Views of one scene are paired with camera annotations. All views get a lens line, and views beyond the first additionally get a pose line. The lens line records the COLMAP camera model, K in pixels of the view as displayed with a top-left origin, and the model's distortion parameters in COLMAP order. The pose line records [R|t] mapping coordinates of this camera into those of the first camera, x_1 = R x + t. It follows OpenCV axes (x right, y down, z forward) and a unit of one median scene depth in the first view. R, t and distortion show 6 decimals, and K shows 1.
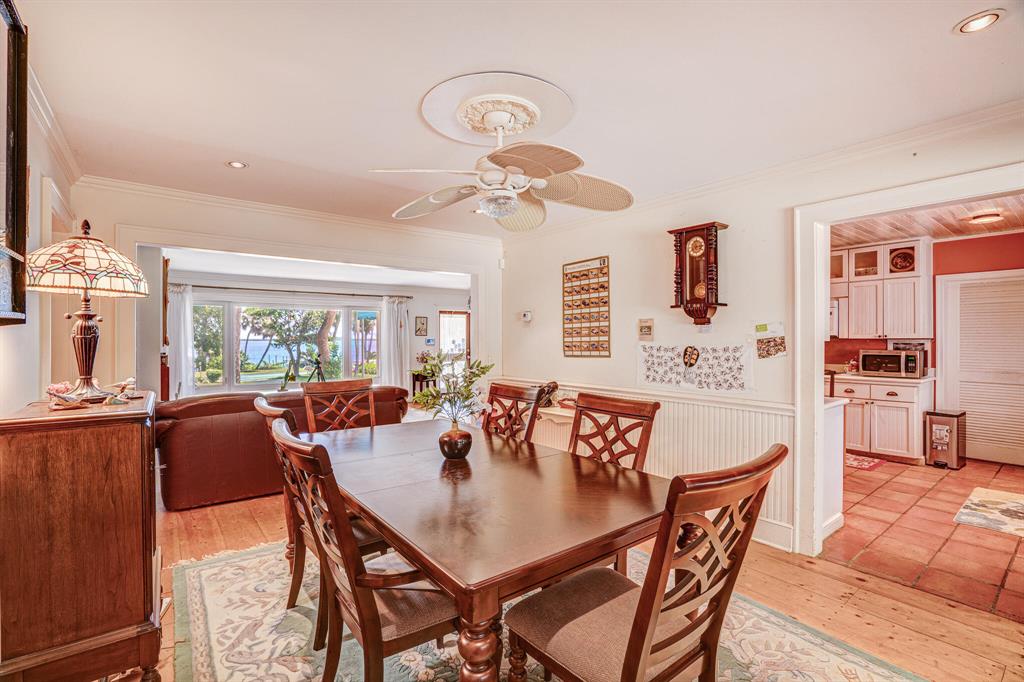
lens RADIAL K [[471.6, 0, 515.7], [0, 471.6, 339.7], [0, 0, 1]] dist [-0.038087, 0.002665]
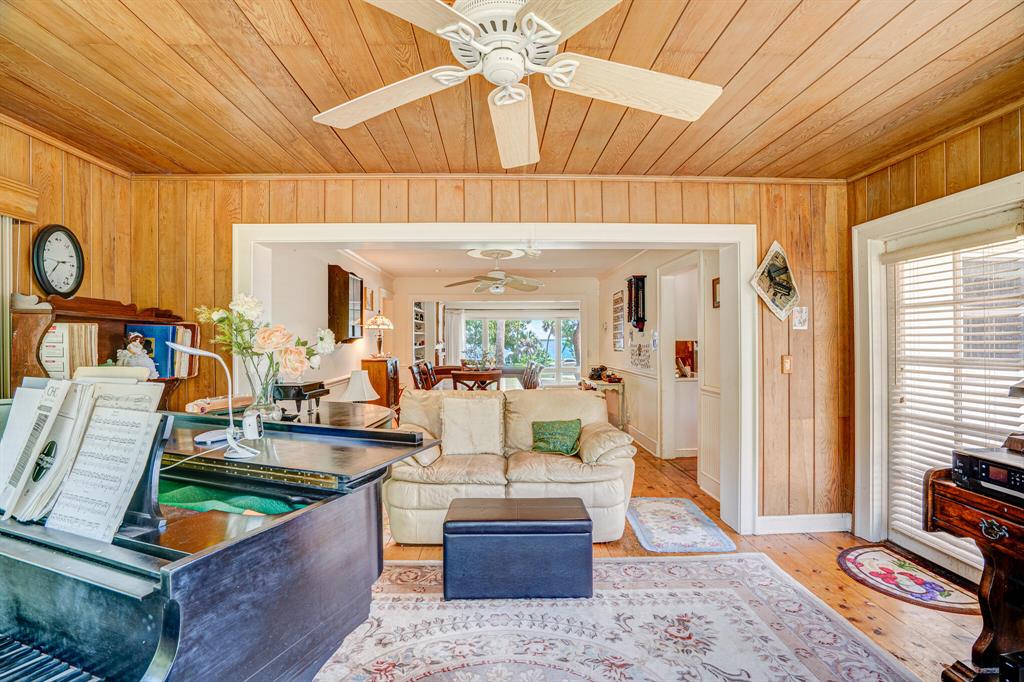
lens RADIAL K [[471.6, 0, 510.8], [0, 471.6, 341.0], [0, 0, 1]] dist [-0.038087, 0.002665]
pose [[0.806957, 0.002147, -0.590606, 0.771597], [-0.000550, 0.999996, 0.002884, -0.004932], [0.590610, -0.002003, 0.806955, -0.518024]]
